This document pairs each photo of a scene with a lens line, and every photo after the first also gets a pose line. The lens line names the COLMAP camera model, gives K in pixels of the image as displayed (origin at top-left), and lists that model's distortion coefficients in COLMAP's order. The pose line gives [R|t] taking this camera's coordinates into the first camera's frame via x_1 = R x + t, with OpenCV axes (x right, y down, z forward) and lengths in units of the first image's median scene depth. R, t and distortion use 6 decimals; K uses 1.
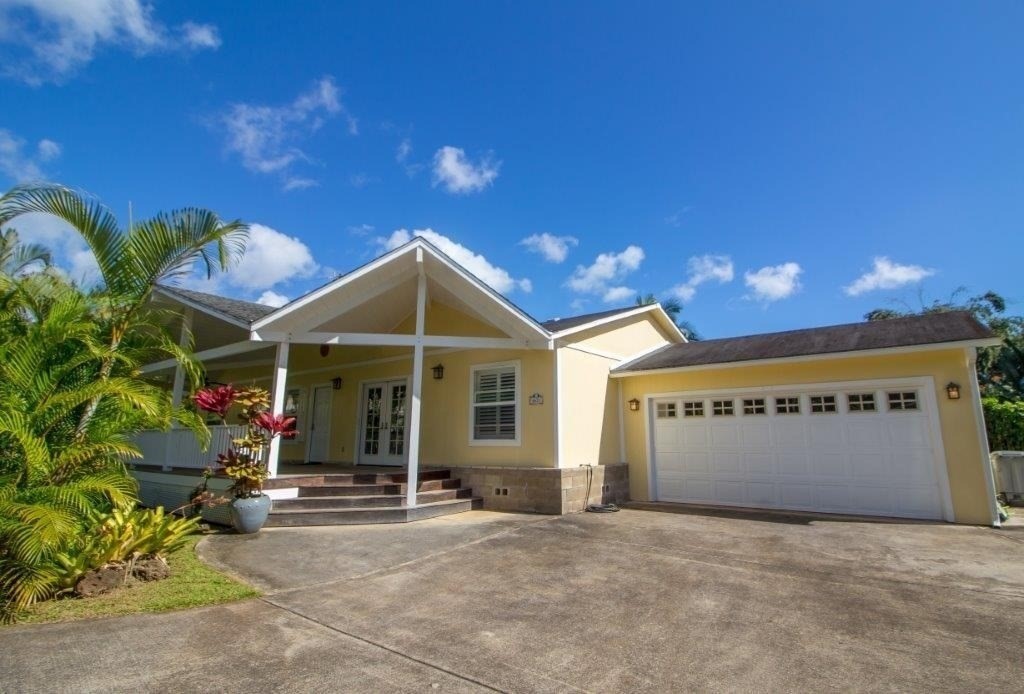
lens RADIAL K [[572.7, 0, 571.1], [0, 572.7, 337.5], [0, 0, 1]] dist [0.003204, -0.030105]
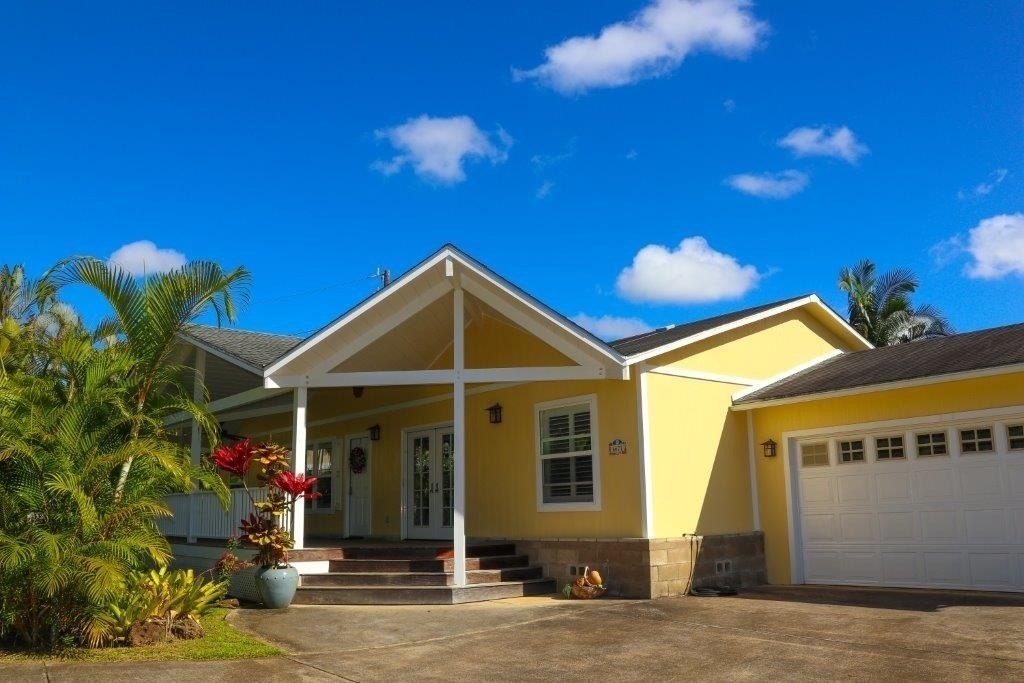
lens RADIAL K [[1002.9, 0, 512.0], [0, 1002.9, 341.5], [0, 0, 1]] dist [-0.181431, 0.013949]
pose [[0.957913, -0.059987, -0.280720, 0.200508], [0.061515, 0.998100, -0.003374, -0.034740], [0.280389, -0.014036, 0.959784, -0.298899]]
